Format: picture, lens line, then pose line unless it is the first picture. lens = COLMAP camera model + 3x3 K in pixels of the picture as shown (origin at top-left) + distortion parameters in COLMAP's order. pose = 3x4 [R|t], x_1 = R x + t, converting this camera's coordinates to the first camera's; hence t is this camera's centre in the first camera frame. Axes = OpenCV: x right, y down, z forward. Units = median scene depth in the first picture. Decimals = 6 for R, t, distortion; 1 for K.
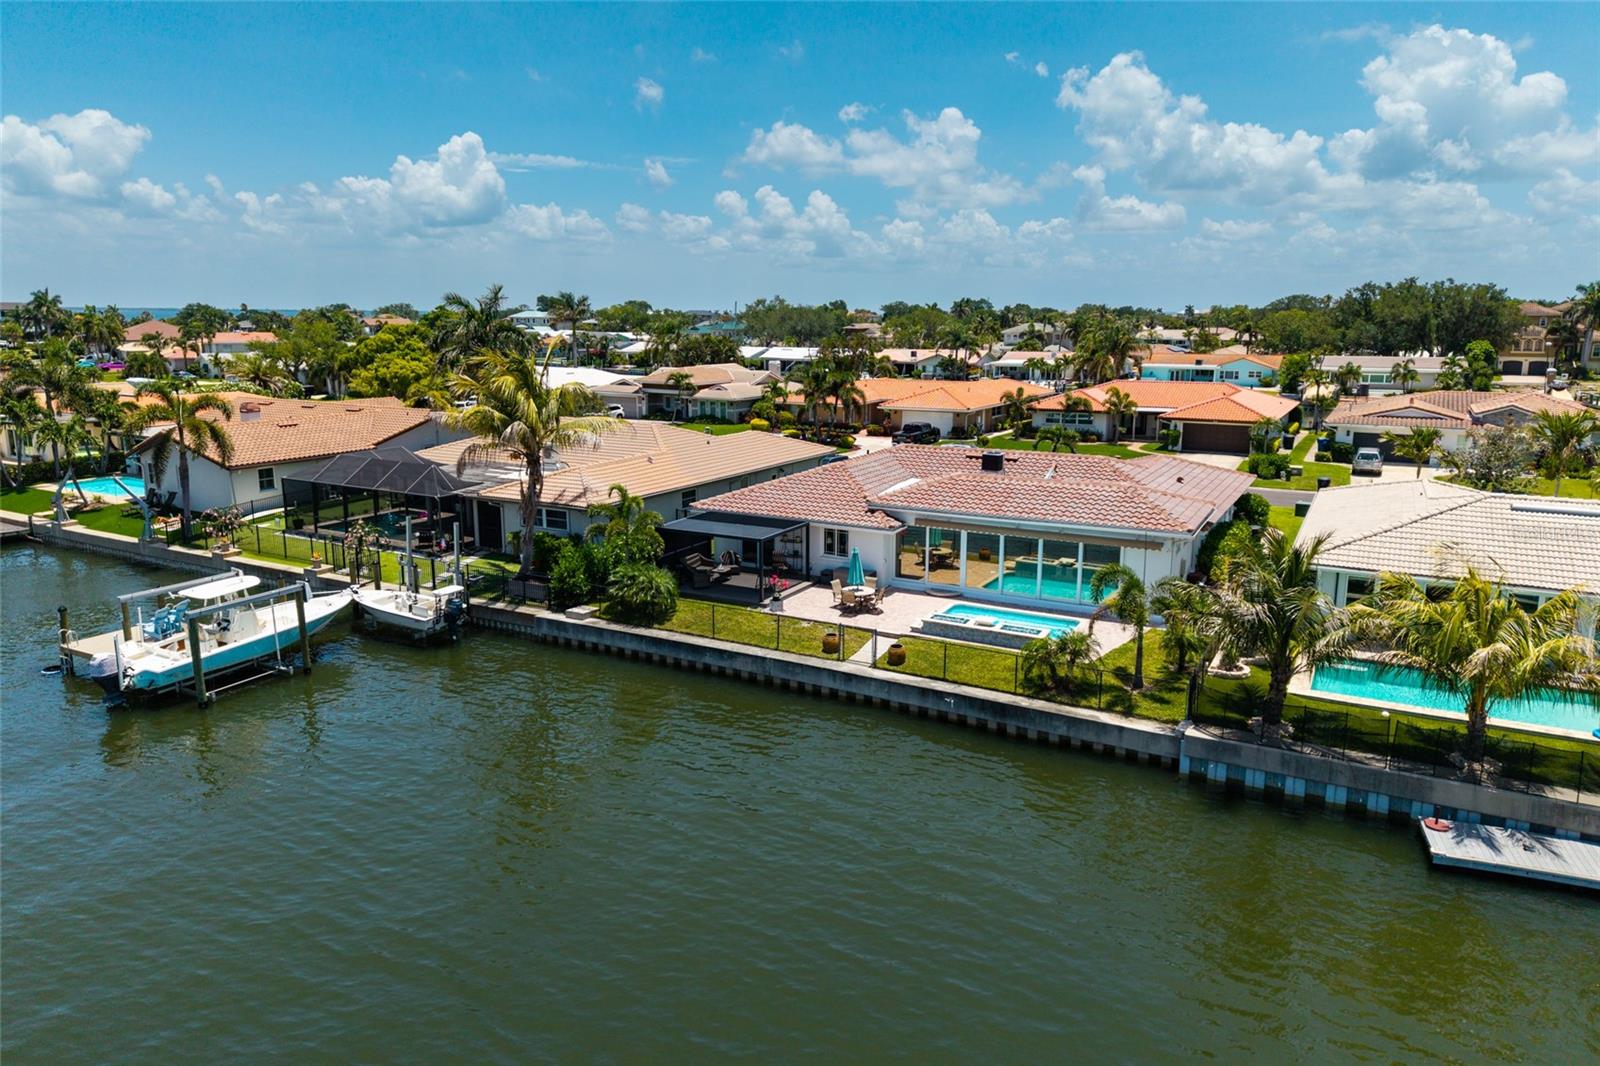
lens RADIAL K [[1056.2, 0, 810.3], [0, 1056.2, 527.1], [0, 0, 1]] dist [0.064845, -0.052450]
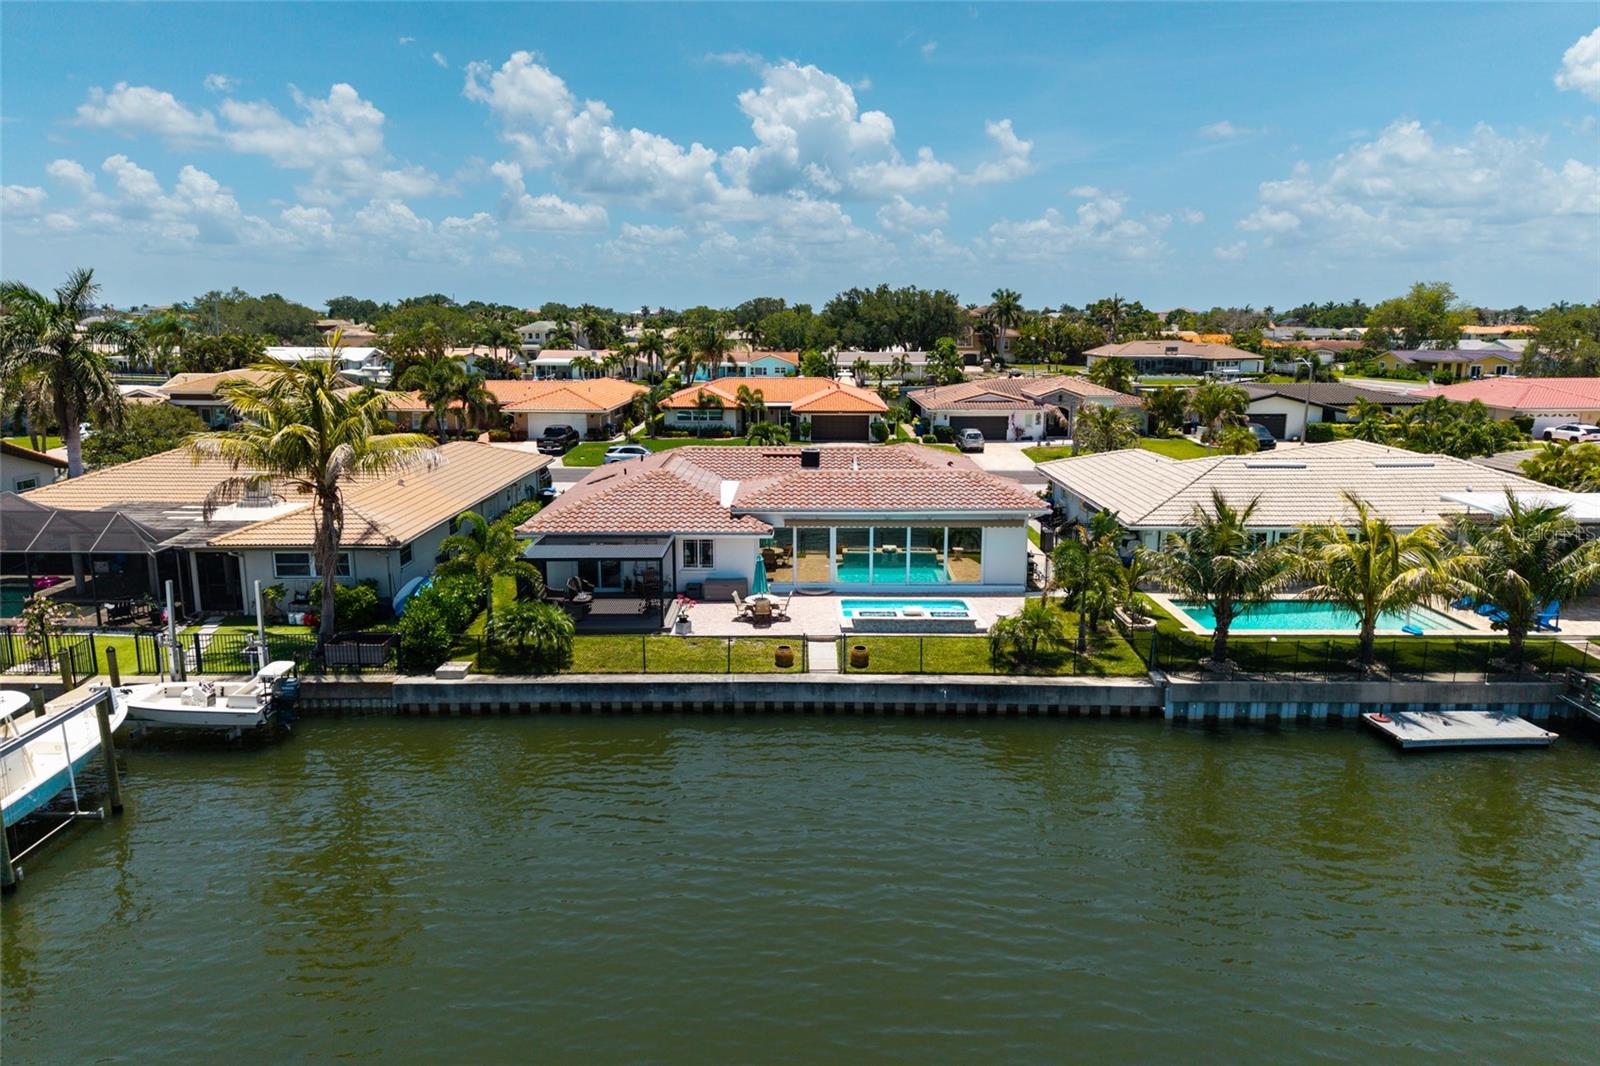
lens RADIAL K [[1056.2, 0, 806.2], [0, 1056.2, 541.1], [0, 0, 1]] dist [0.064845, -0.052450]
pose [[0.875029, -0.101826, 0.473240, -0.365109], [0.095323, 0.994729, 0.037781, -0.024891], [-0.474593, 0.012051, 0.880123, 0.138669]]
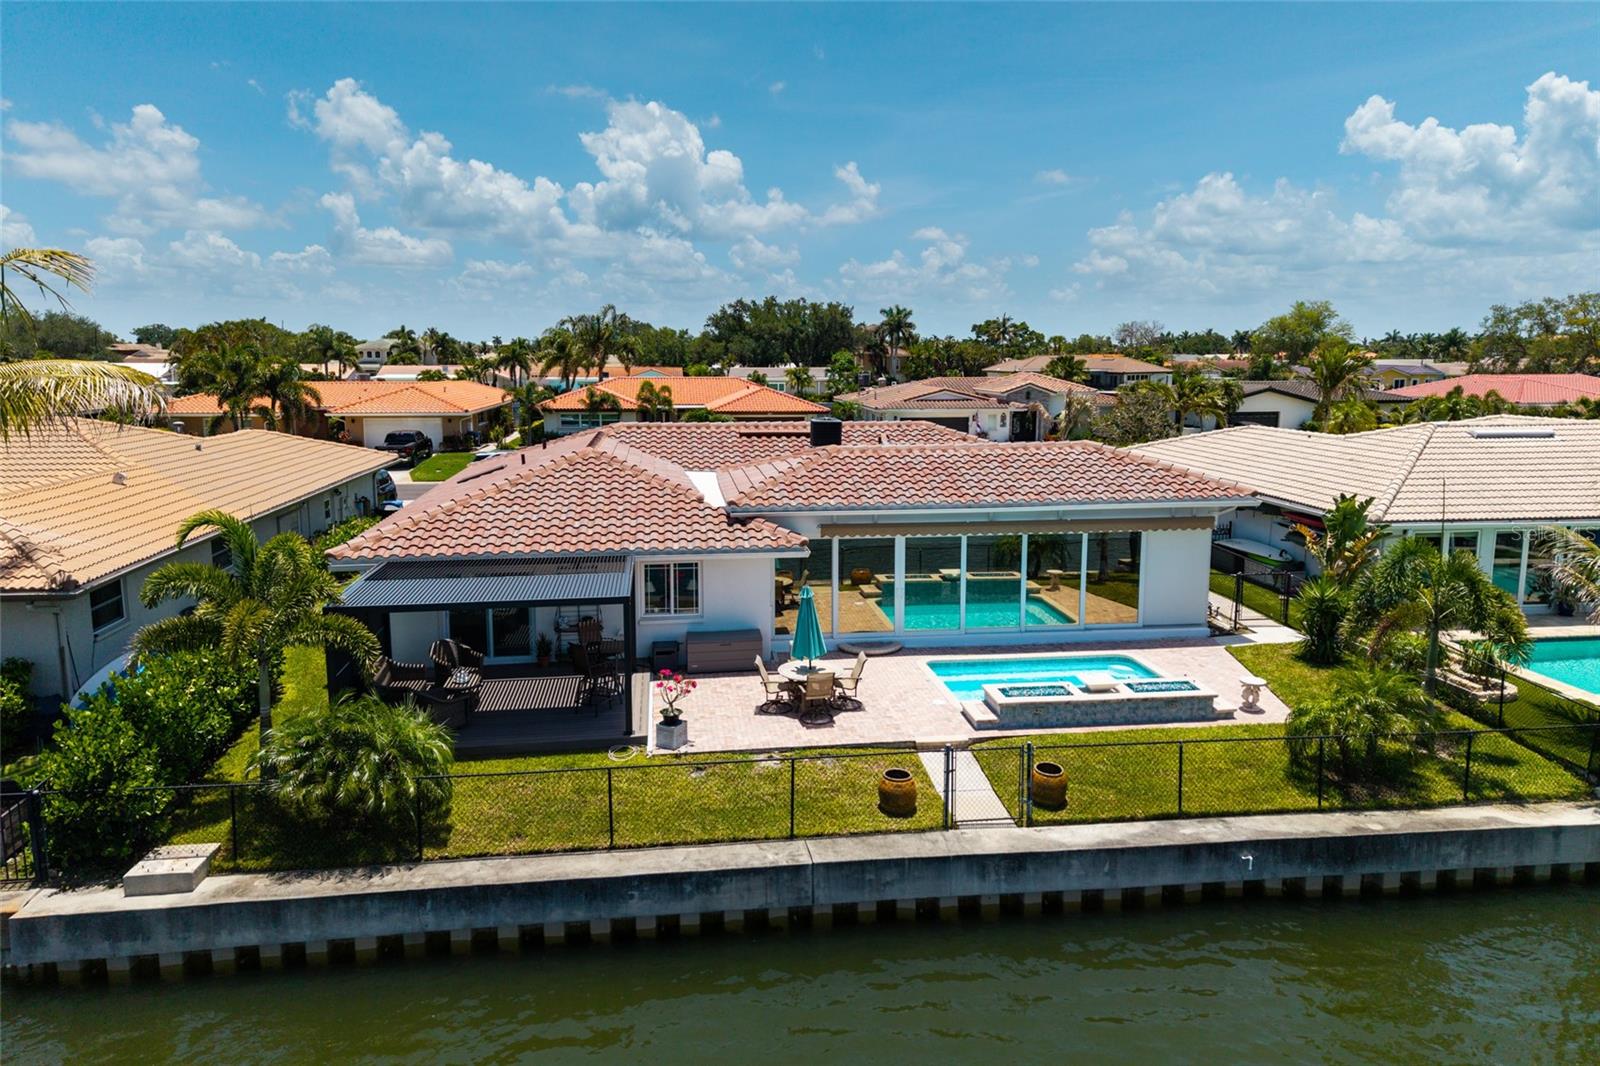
lens RADIAL K [[1056.2, 0, 808.2], [0, 1056.2, 554.1], [0, 0, 1]] dist [0.064845, -0.052450]
pose [[0.801008, -0.112671, 0.587955, -0.249542], [0.118022, 0.992575, 0.029420, -0.011332], [-0.586905, 0.045826, 0.808358, 0.582724]]
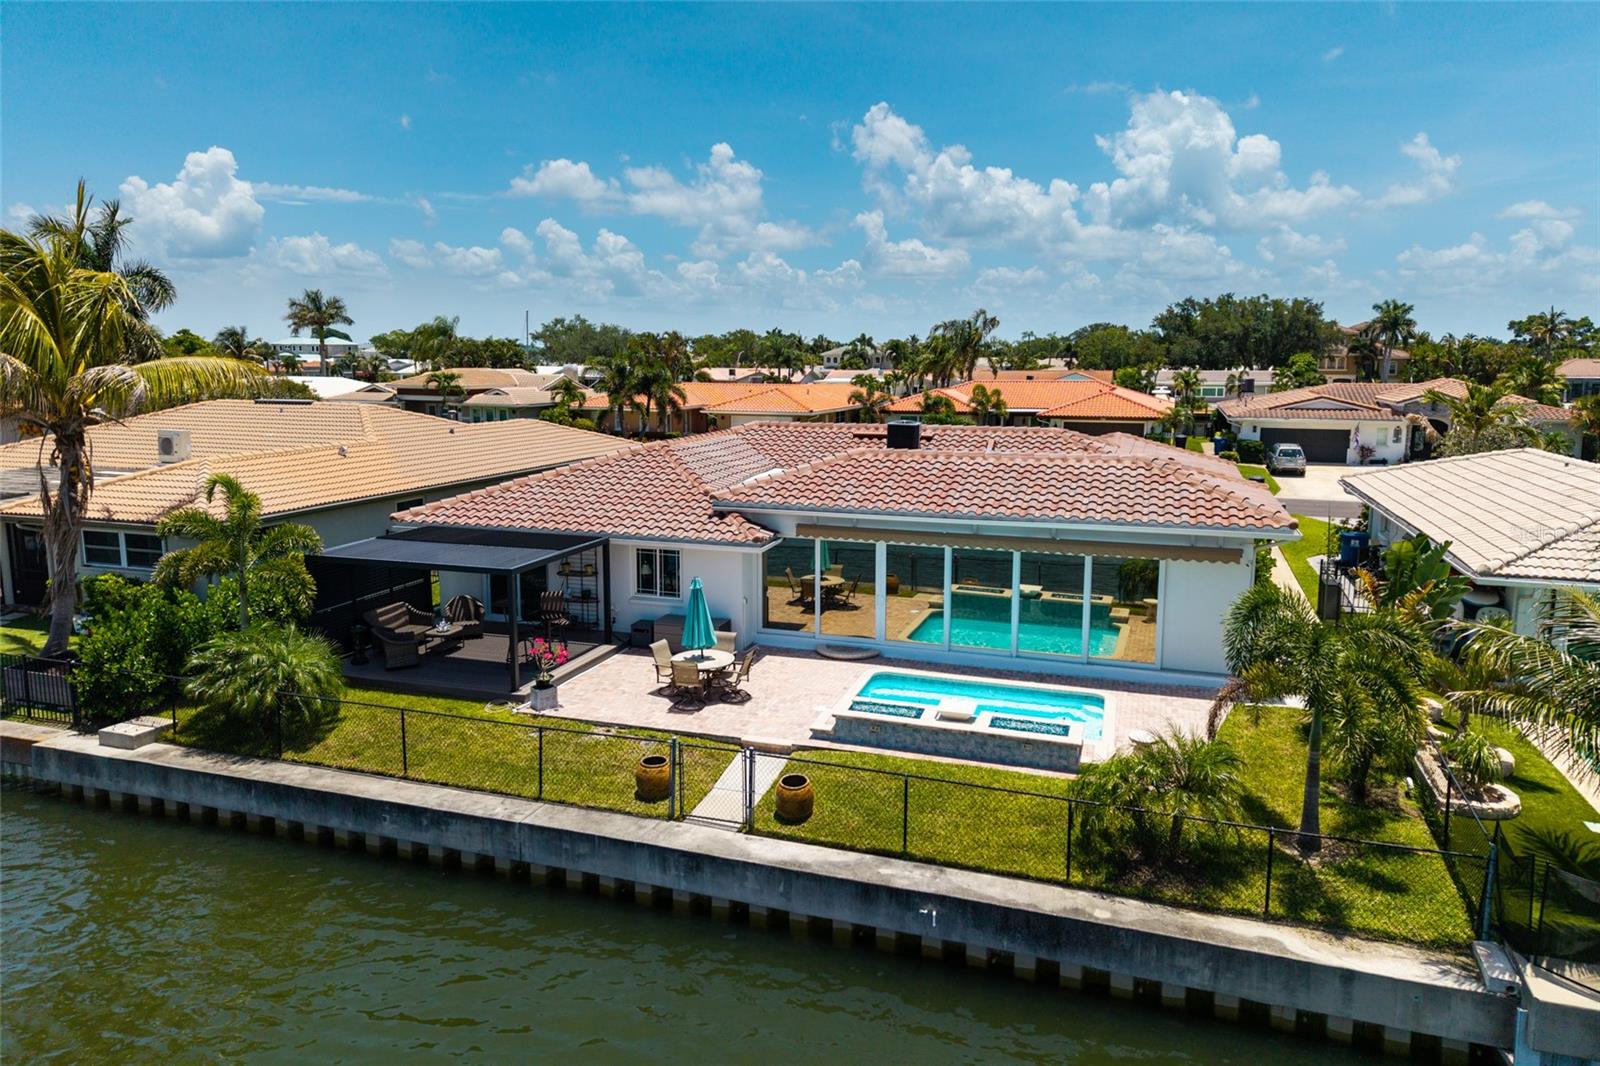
lens RADIAL K [[1056.2, 0, 809.4], [0, 1056.2, 527.9], [0, 0, 1]] dist [0.064845, -0.052450]
pose [[0.984185, -0.027772, 0.174952, 0.007202], [0.033991, 0.998889, -0.032652, 0.012811], [-0.173851, 0.038082, 0.984035, 0.459638]]
